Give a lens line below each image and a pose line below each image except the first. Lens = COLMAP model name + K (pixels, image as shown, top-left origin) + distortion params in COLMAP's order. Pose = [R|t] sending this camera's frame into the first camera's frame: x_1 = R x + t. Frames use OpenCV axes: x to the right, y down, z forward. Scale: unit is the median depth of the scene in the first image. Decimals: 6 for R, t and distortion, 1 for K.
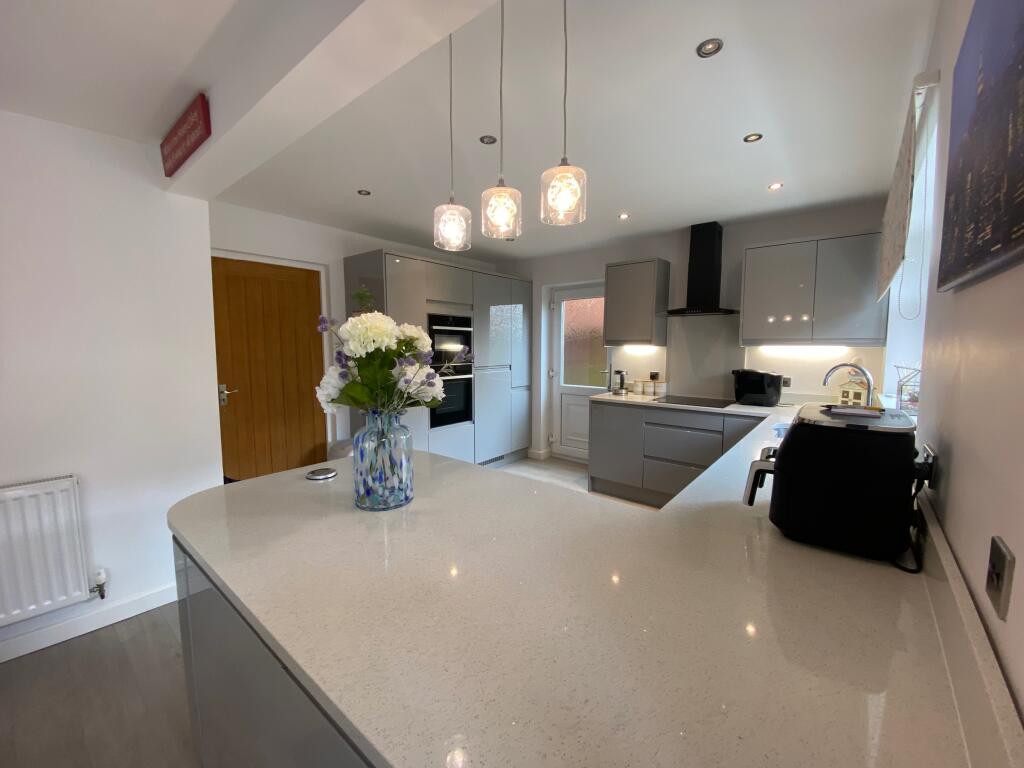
lens RADIAL K [[410.9, 0, 512.0], [0, 410.9, 384.0], [0, 0, 1]] dist [0.042479, -0.034419]
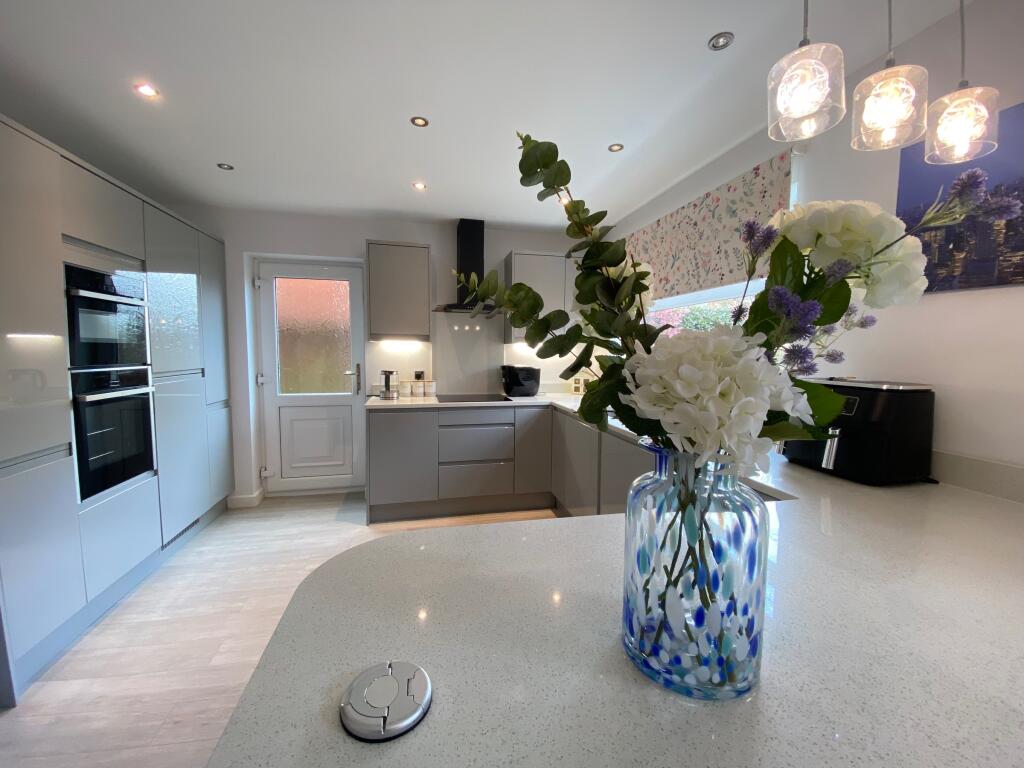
lens RADIAL K [[410.9, 0, 512.0], [0, 410.9, 384.0], [0, 0, 1]] dist [0.042479, -0.034419]
pose [[0.606662, -0.059548, 0.792726, -0.254390], [0.067422, 0.997452, 0.023329, -0.007649], [-0.792095, 0.039294, 0.609131, 0.287506]]
